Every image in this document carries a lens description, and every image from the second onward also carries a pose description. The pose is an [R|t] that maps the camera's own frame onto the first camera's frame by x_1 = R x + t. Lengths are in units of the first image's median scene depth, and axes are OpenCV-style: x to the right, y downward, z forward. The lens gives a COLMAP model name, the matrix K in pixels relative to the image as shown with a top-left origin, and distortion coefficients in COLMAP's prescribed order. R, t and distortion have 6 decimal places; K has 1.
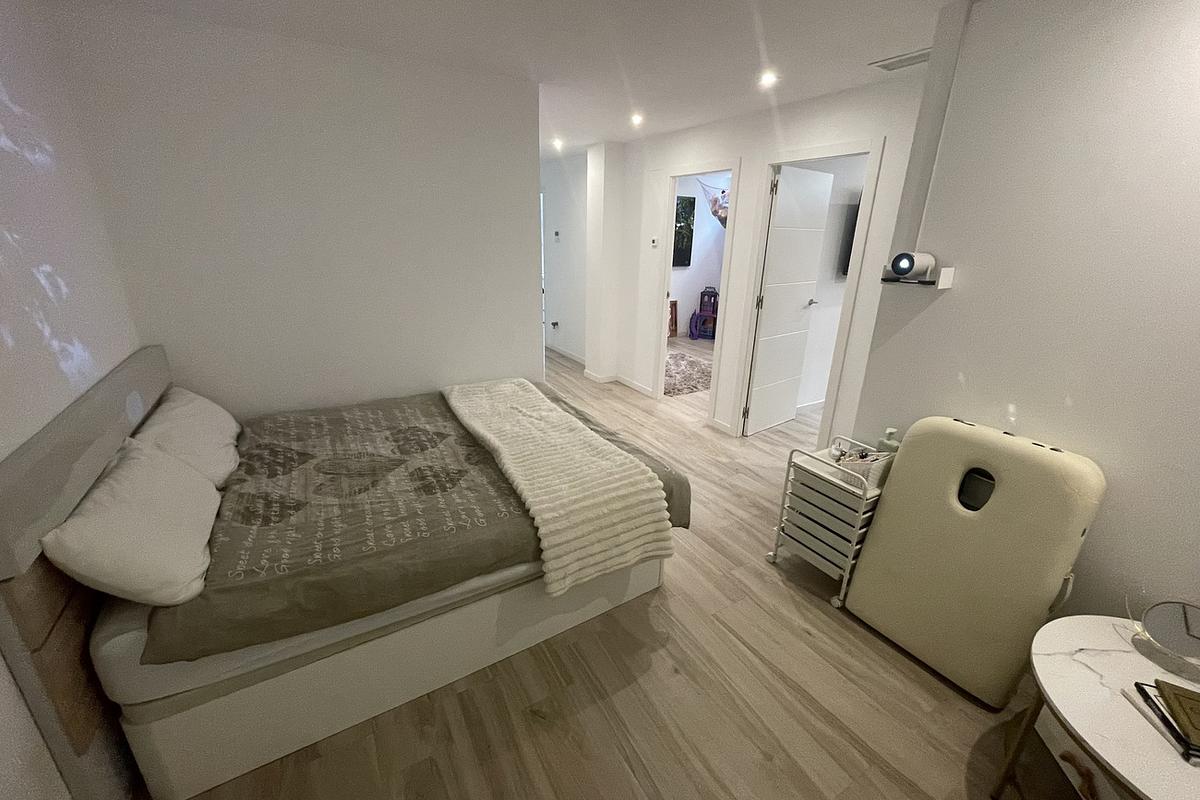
lens RADIAL K [[485.5, 0, 603.0], [0, 485.5, 402.7], [0, 0, 1]] dist [-0.008668, -0.000317]
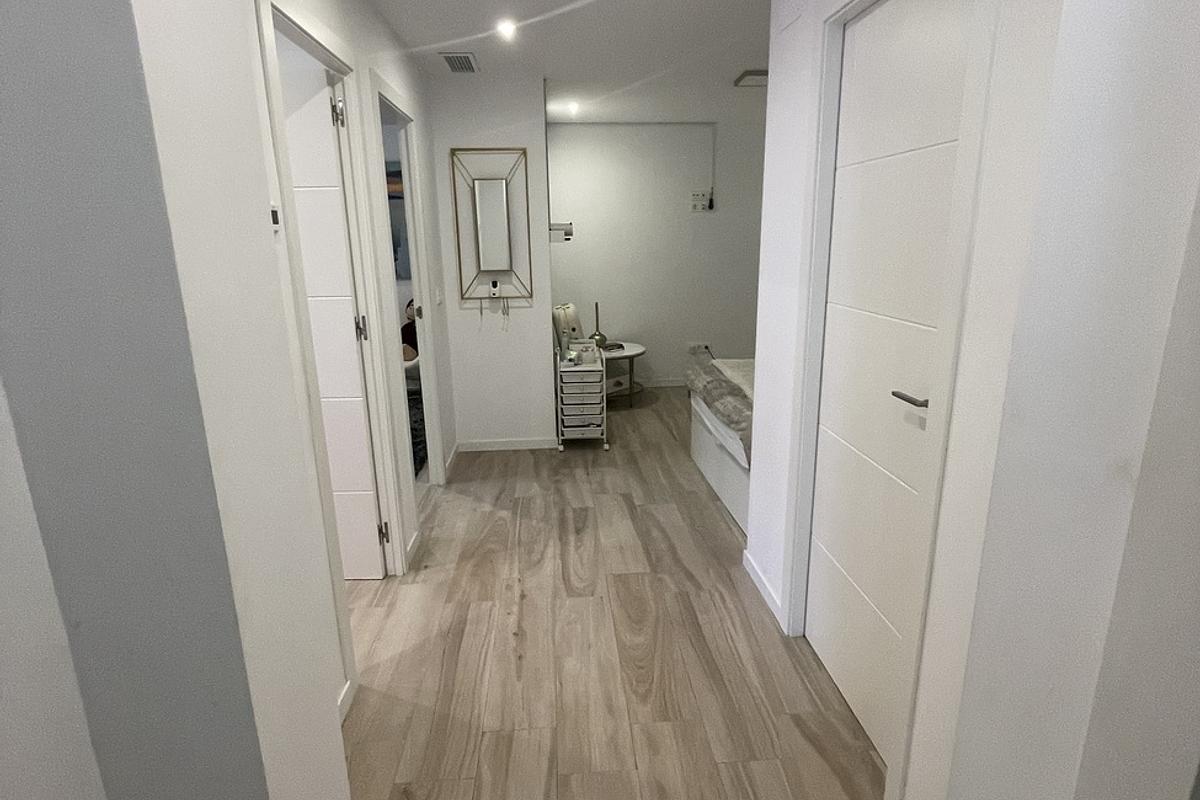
lens RADIAL K [[654.8, 0, 602.2], [0, 654.8, 401.5], [0, 0, 1]] dist [0.000603, 0.000038]
pose [[-0.893498, -0.122067, 0.432158, -0.237494], [0.142600, 0.835414, 0.530800, -0.431556], [-0.425824, 0.535895, -0.729034, 1.289940]]
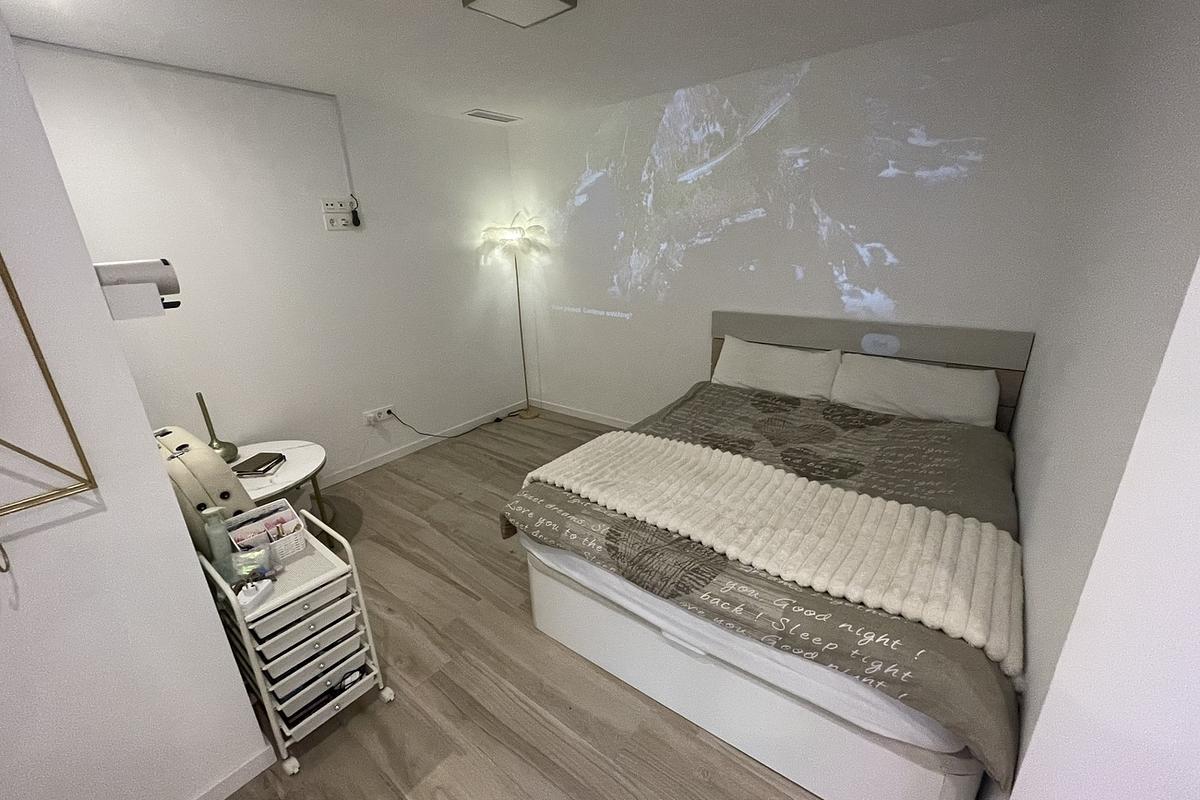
lens RADIAL K [[485.5, 0, 597.7], [0, 485.5, 396.4], [0, 0, 1]] dist [-0.008668, -0.000317]
pose [[-0.932813, 0.126051, -0.337595, 0.139954], [-0.103417, 0.803781, 0.585868, -0.261240], [0.345202, 0.581419, -0.736742, 0.774914]]
